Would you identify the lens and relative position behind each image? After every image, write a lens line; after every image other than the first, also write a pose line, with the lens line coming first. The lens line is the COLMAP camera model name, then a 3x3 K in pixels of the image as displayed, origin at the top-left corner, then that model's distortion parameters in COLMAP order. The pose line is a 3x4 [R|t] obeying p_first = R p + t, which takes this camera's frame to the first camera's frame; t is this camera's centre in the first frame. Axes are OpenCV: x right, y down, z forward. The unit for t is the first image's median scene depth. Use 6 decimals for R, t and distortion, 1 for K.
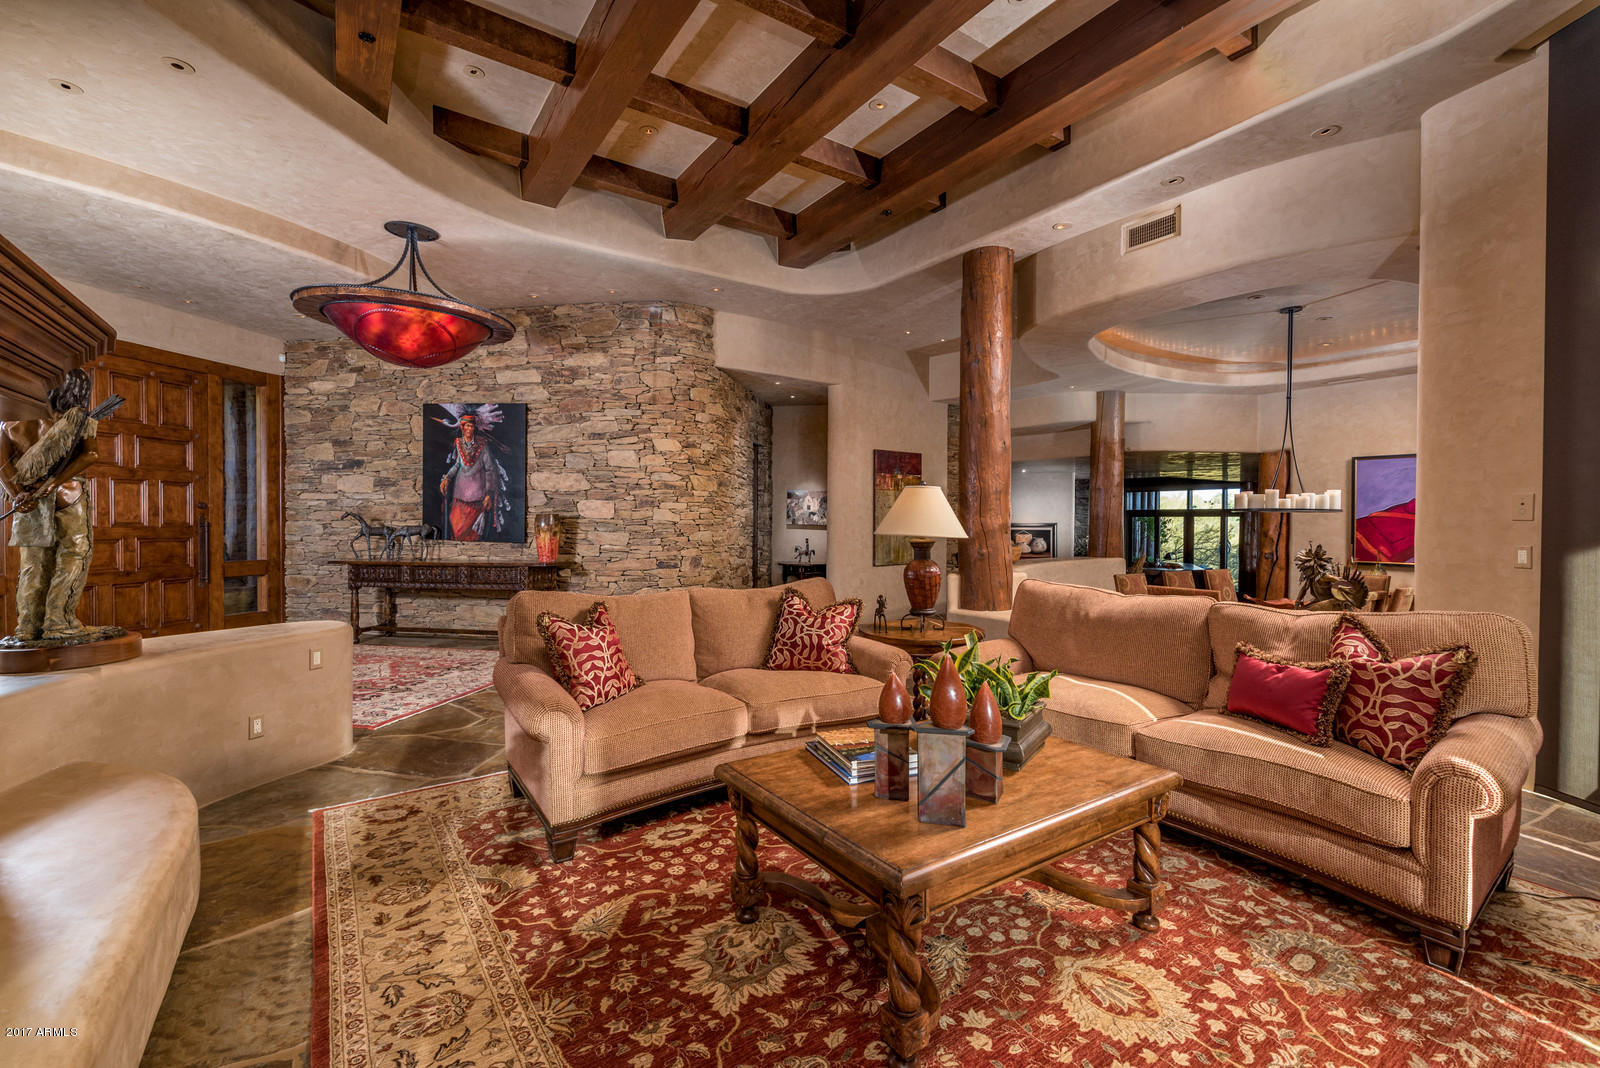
lens RADIAL K [[688.6, 0, 800.2], [0, 688.6, 528.5], [0, 0, 1]] dist [-0.000410, -0.000096]
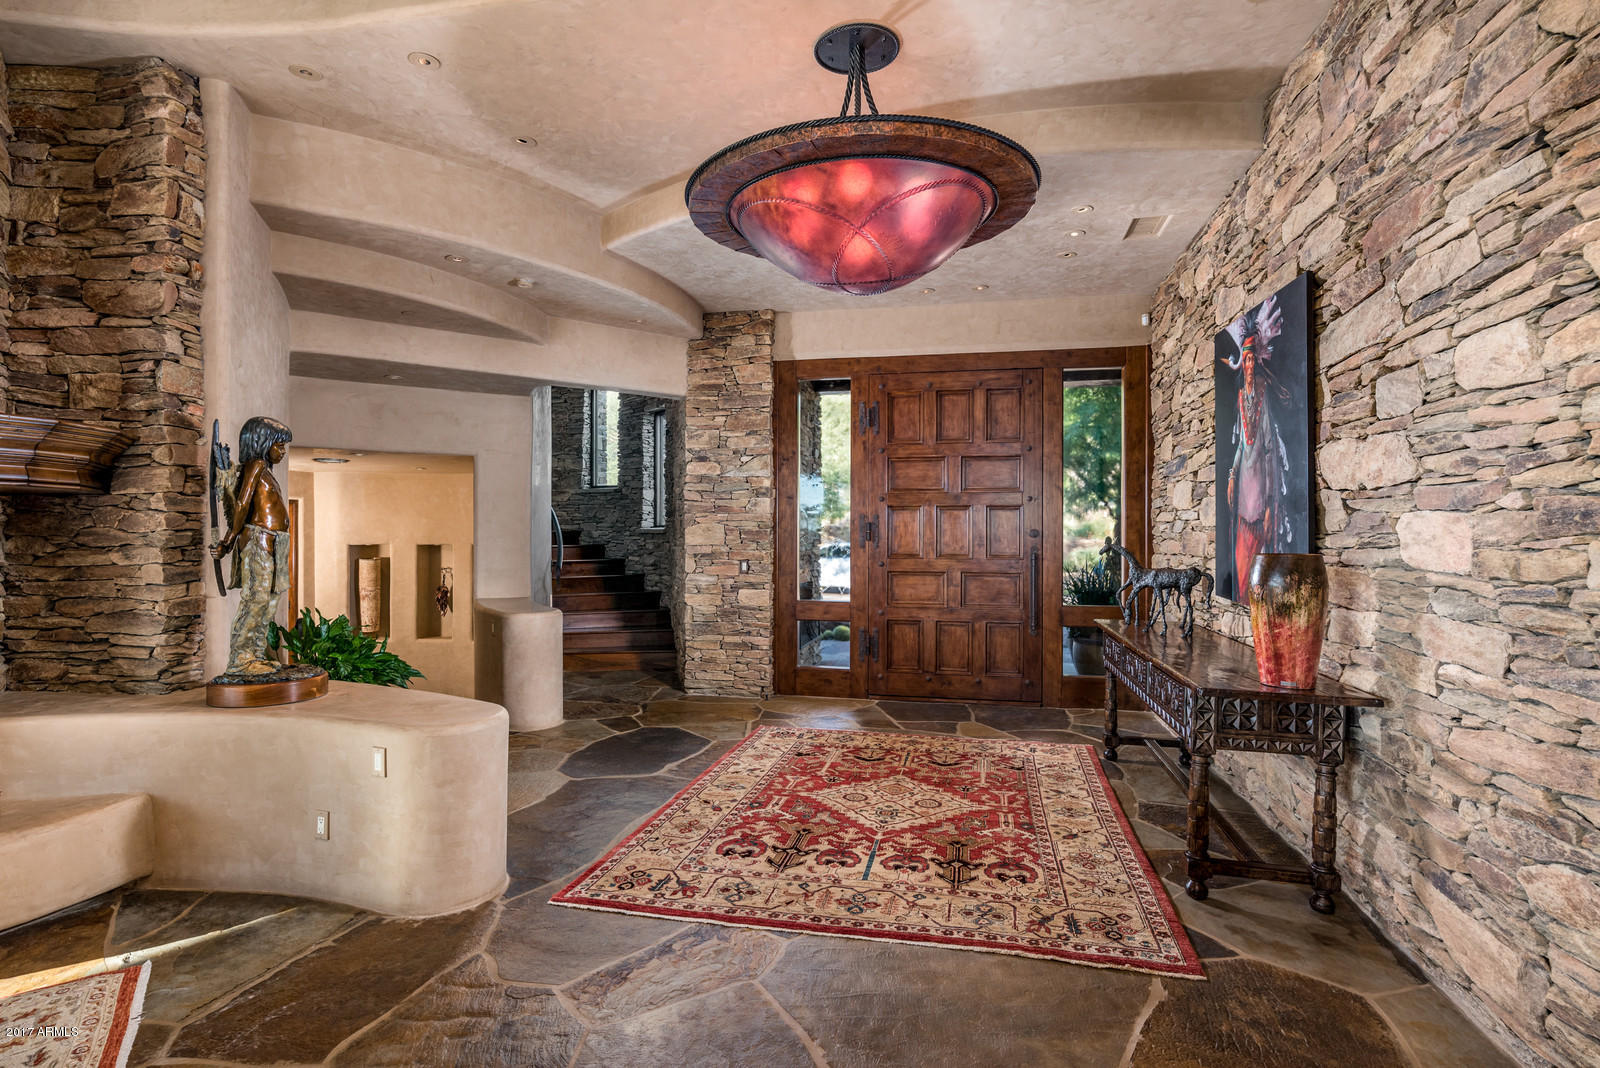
lens RADIAL K [[797.6, 0, 803.0], [0, 797.6, 529.8], [0, 0, 1]] dist [-0.001622, -0.000753]
pose [[-0.022572, -0.006495, -0.999724, 0.063850], [-0.016425, 0.999846, -0.006125, -0.026676], [0.999610, 0.016282, -0.022676, 0.734812]]
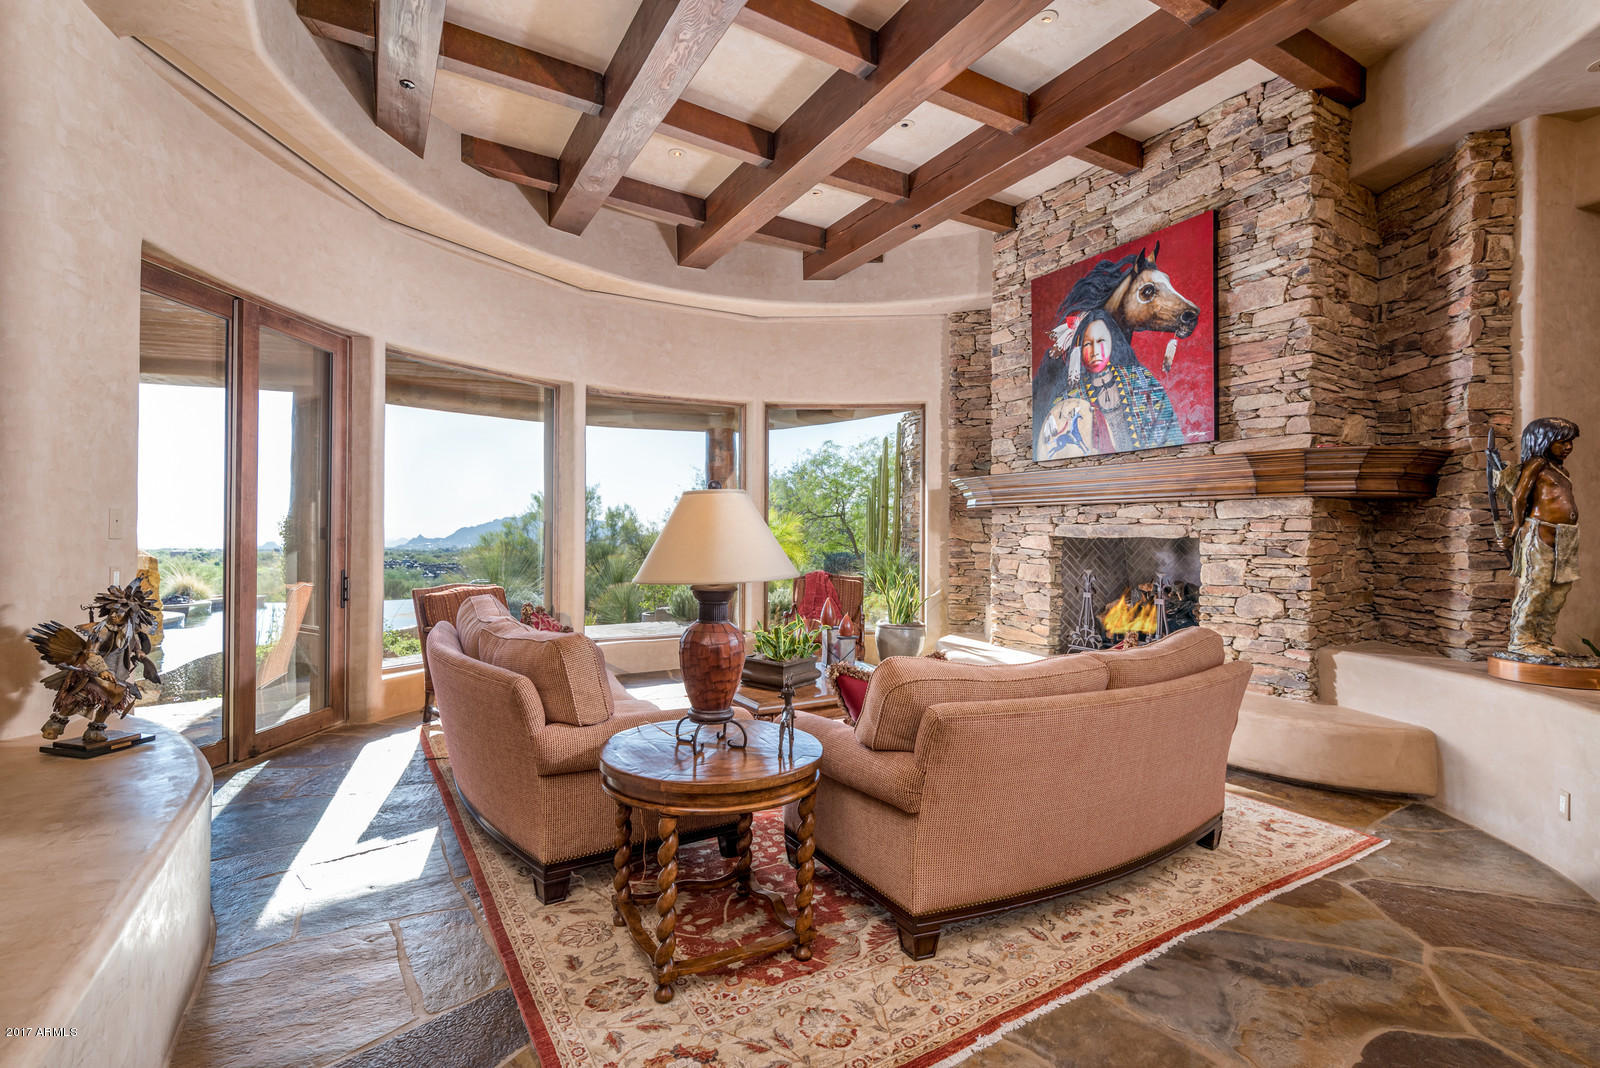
lens RADIAL K [[725.9, 0, 795.0], [0, 725.9, 534.1], [0, 0, 1]] dist [-0.002760, -0.000368]
pose [[-0.997075, -0.013227, 0.075282, 0.008051], [-0.011939, 0.999775, 0.017532, -0.009642], [-0.075497, 0.016582, -0.997008, 1.126518]]
